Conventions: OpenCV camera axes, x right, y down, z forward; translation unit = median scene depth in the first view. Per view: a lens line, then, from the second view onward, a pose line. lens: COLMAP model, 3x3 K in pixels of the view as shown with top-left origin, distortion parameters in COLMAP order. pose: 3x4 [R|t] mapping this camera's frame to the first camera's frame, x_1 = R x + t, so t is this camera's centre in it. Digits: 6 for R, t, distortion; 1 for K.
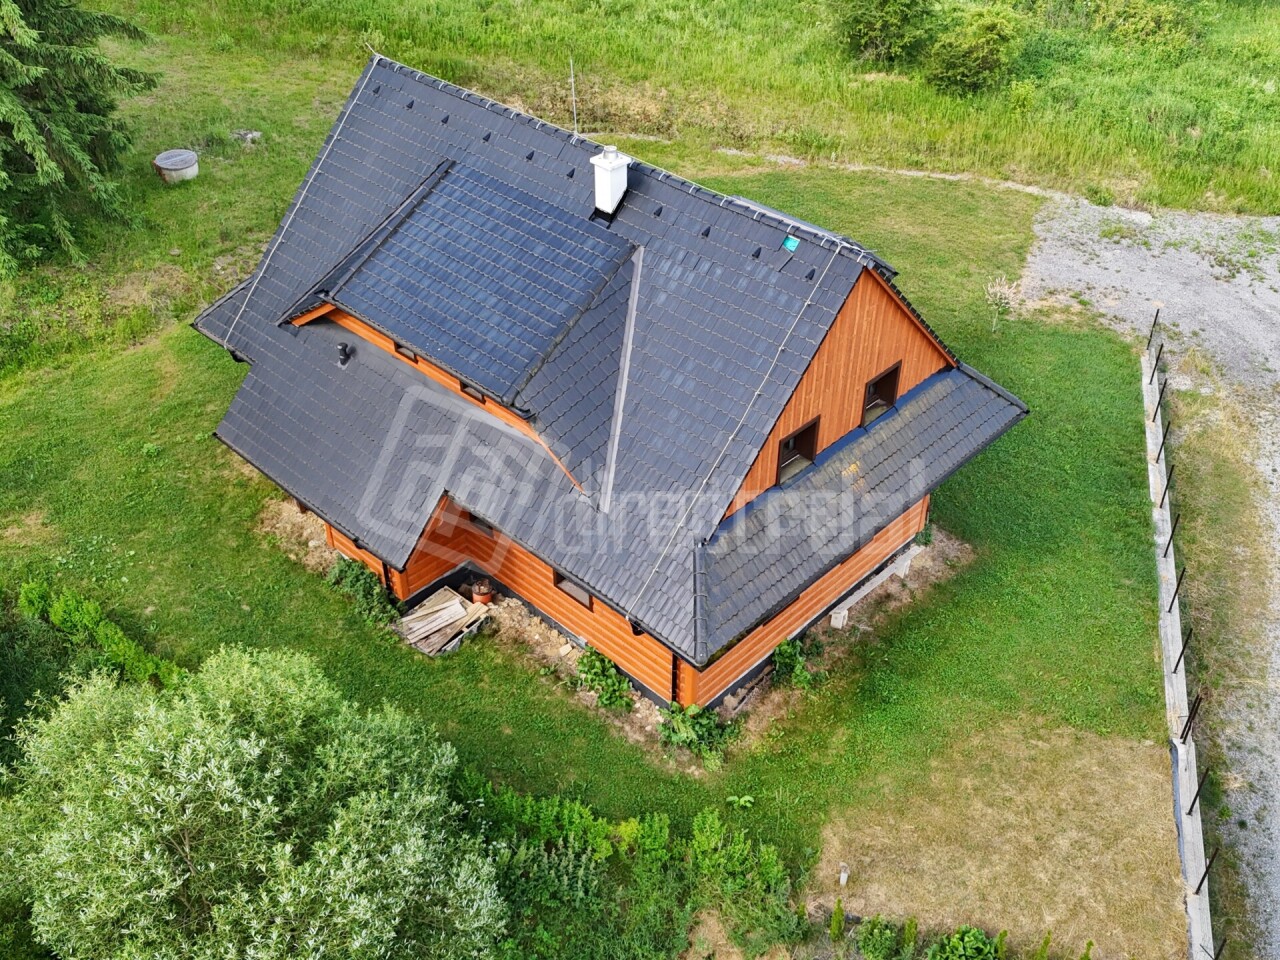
lens RADIAL K [[1263.4, 0, 640.0], [0, 1263.4, 480.0], [0, 0, 1]] dist [0.131476, -0.243501]
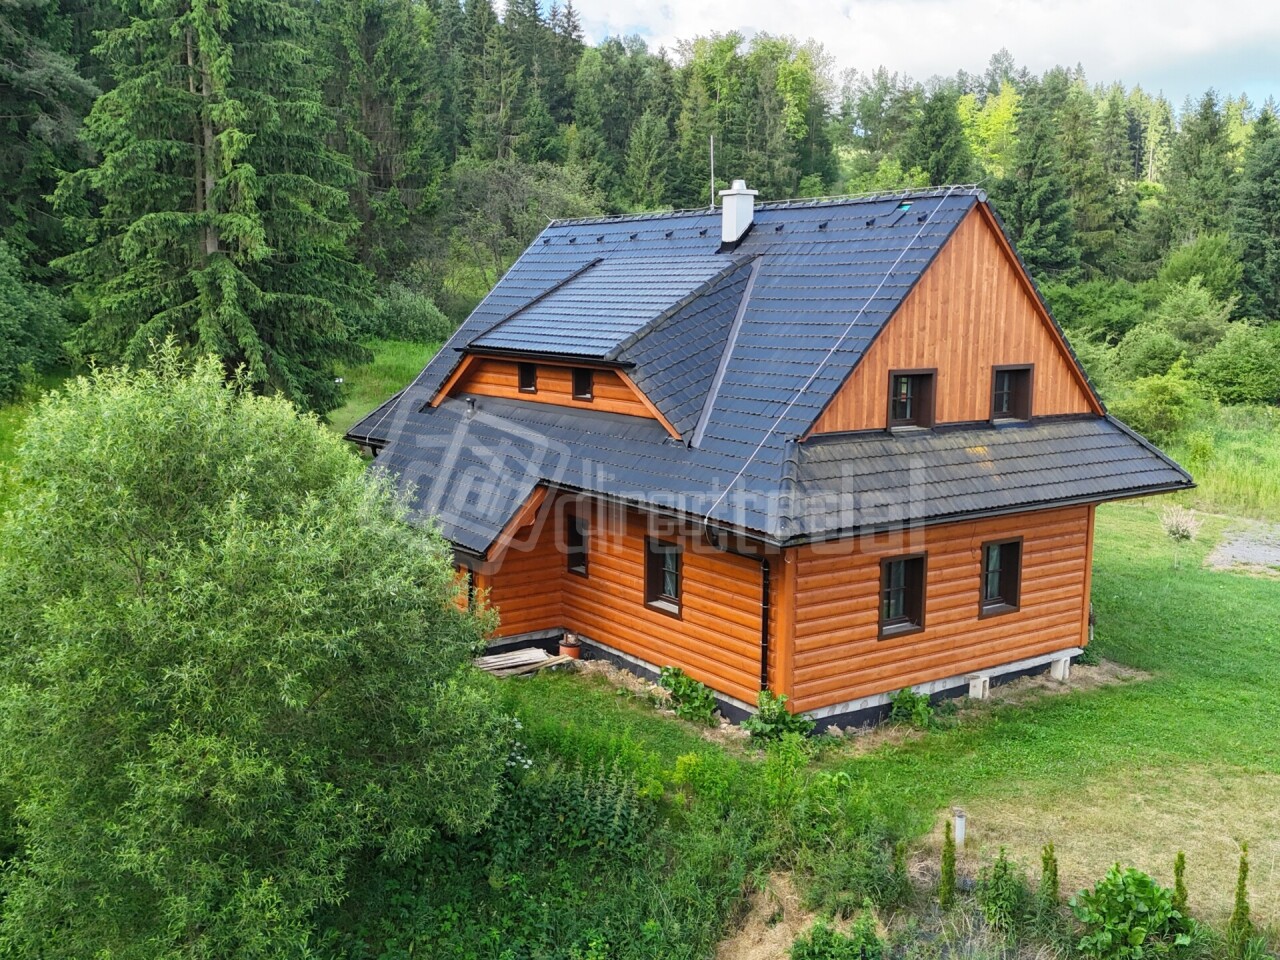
lens RADIAL K [[1263.4, 0, 640.0], [0, 1263.4, 480.0], [0, 0, 1]] dist [0.131476, -0.243501]
pose [[0.983211, 0.034978, -0.179091, 0.091923], [-0.120505, 0.861456, -0.493327, 0.476536], [0.137023, 0.506626, 0.851208, 0.201891]]
